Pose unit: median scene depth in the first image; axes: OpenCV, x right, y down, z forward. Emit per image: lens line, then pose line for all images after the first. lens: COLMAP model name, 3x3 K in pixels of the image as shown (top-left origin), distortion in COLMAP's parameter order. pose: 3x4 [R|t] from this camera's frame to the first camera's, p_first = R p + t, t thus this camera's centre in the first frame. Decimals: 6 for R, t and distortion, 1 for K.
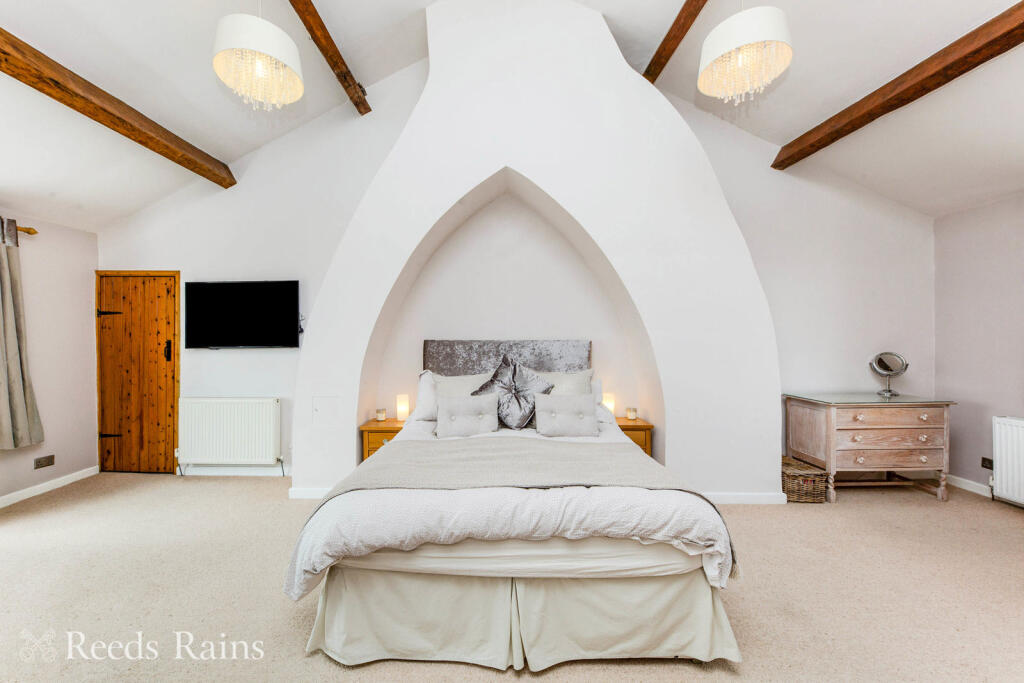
lens RADIAL K [[370.4, 0, 487.9], [0, 370.4, 344.6], [0, 0, 1]] dist [-0.001610, -0.000968]
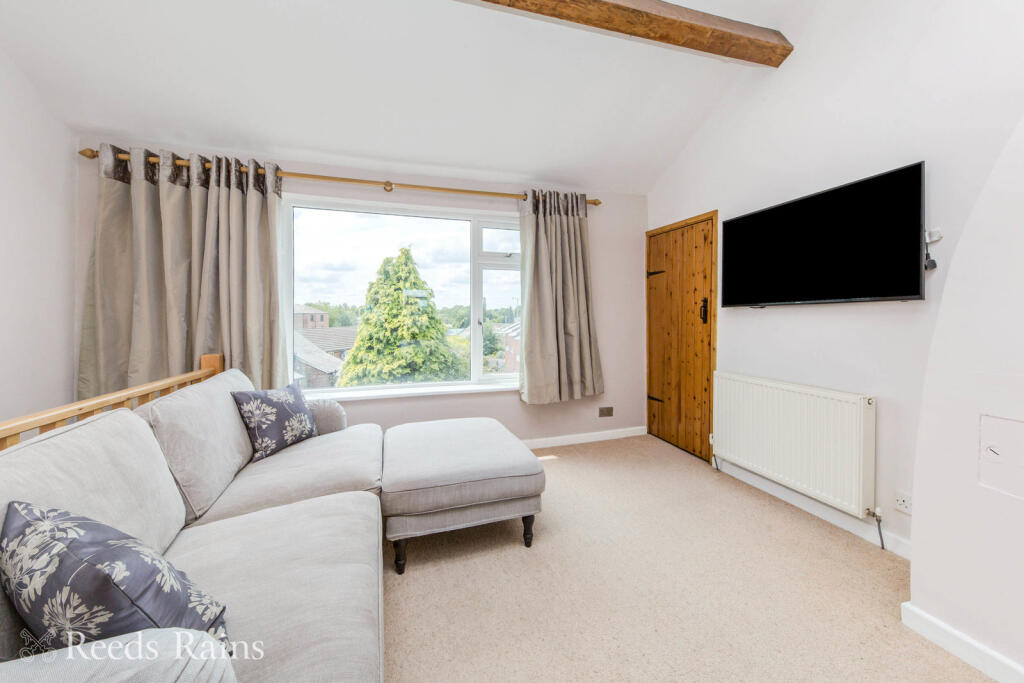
lens RADIAL K [[383.1, 0, 499.9], [0, 383.1, 316.7], [0, 0, 1]] dist [0.008690, -0.001467]
pose [[0.308614, 0.004573, -0.951176, -0.193967], [-0.005165, 0.999982, 0.003132, 0.029371], [0.951173, 0.003946, 0.308632, 0.304943]]
